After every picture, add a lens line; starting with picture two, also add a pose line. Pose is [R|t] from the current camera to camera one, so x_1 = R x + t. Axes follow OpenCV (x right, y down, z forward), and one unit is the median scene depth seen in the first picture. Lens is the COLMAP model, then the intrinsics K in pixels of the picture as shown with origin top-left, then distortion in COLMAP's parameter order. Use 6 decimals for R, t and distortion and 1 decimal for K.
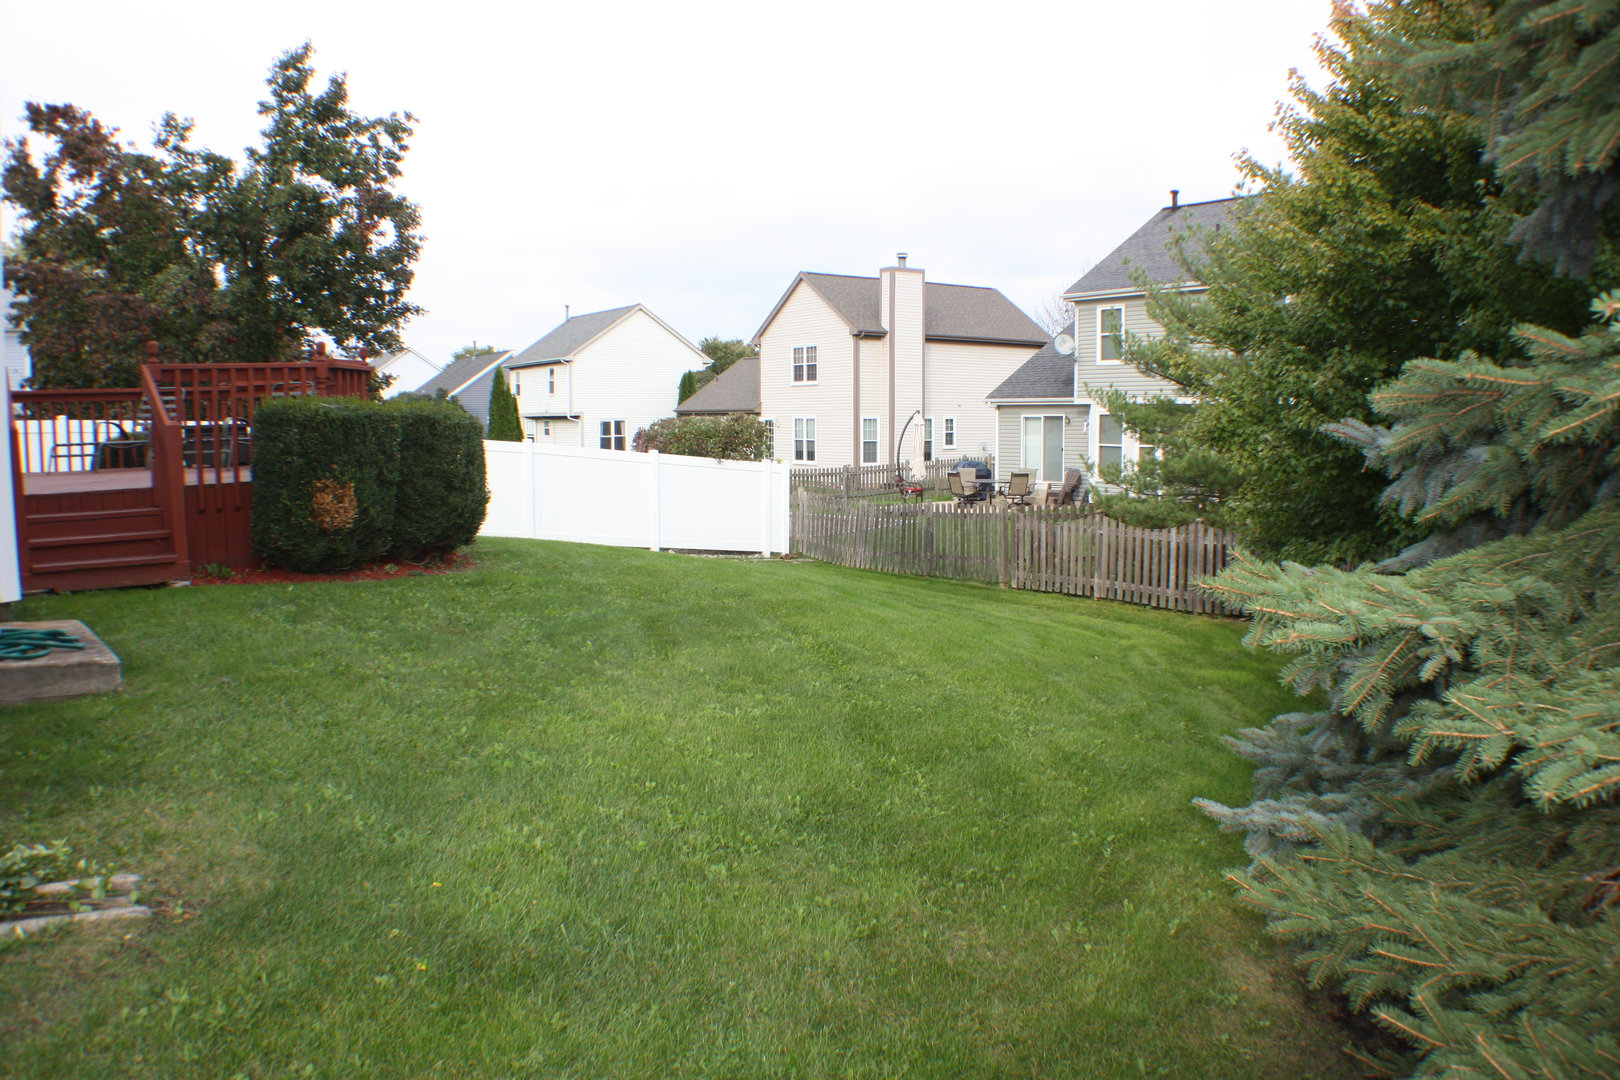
lens RADIAL K [[1166.0, 0, 810.0], [0, 1166.0, 540.0], [0, 0, 1]] dist [-0.163565, -0.000265]
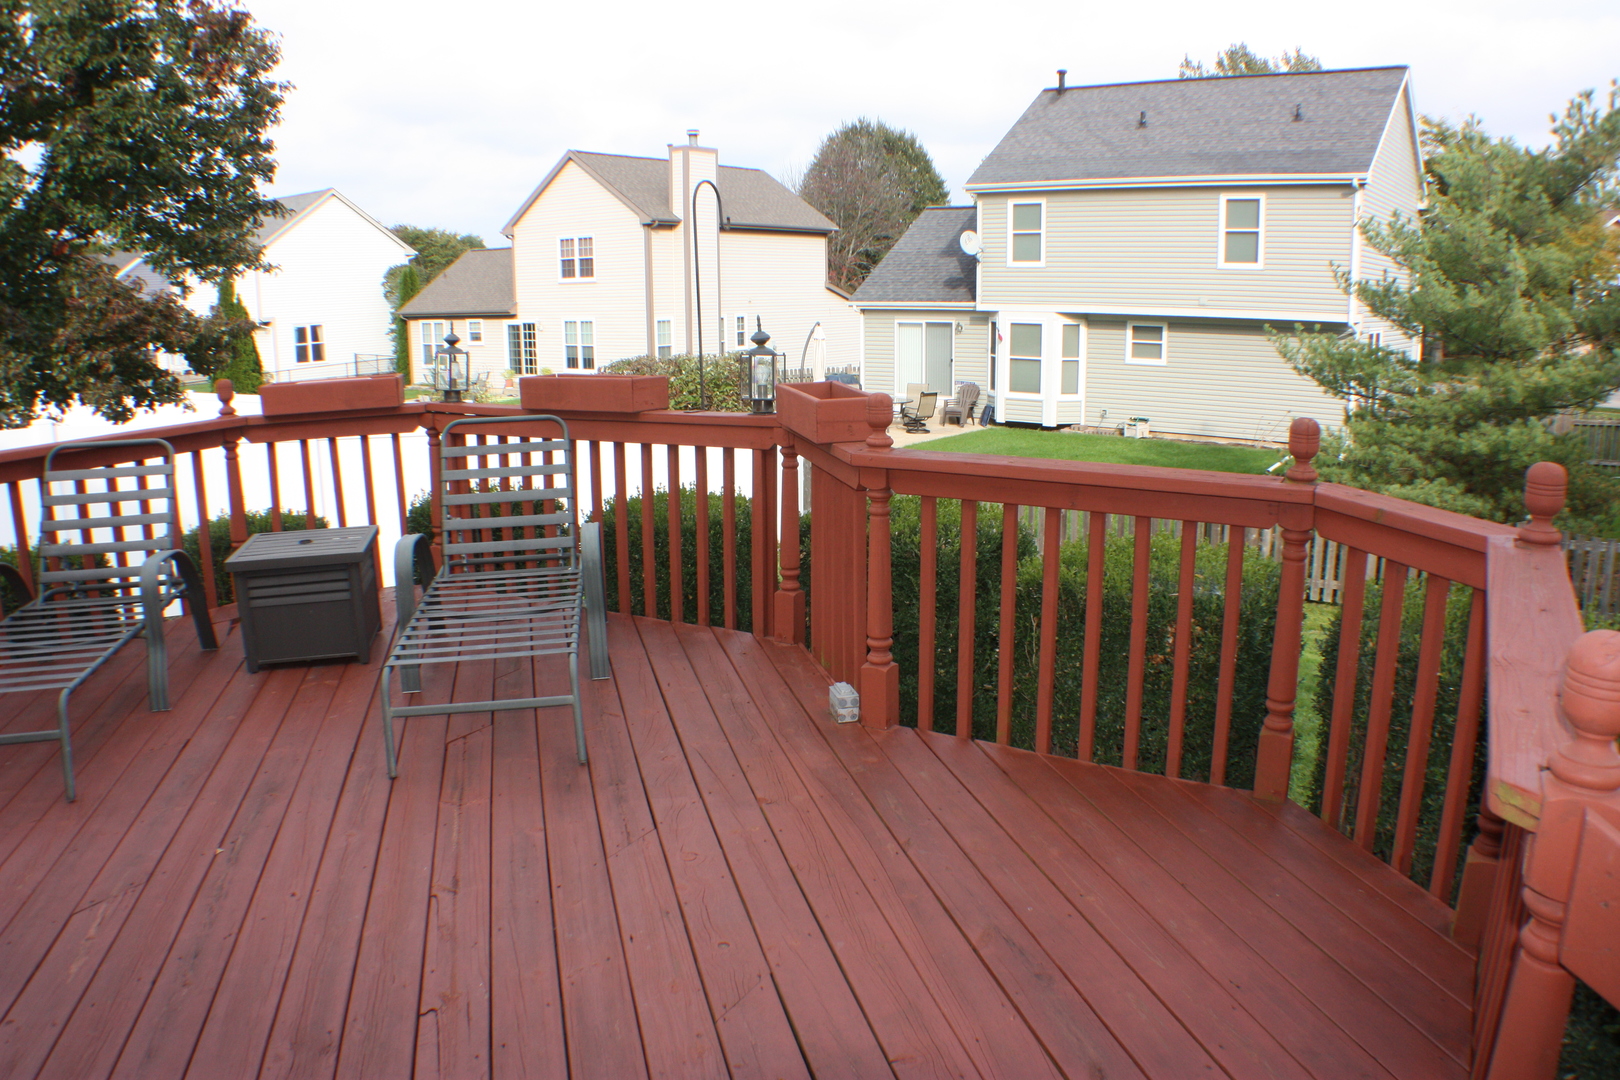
lens RADIAL K [[1095.8, 0, 810.0], [0, 1095.8, 540.0], [0, 0, 1]] dist [-0.152406, 0.000016]
pose [[0.938058, -0.088063, 0.335101, -0.135435], [0.046547, 0.990424, 0.129978, -0.041469], [-0.343339, -0.106329, 0.933173, 0.178647]]
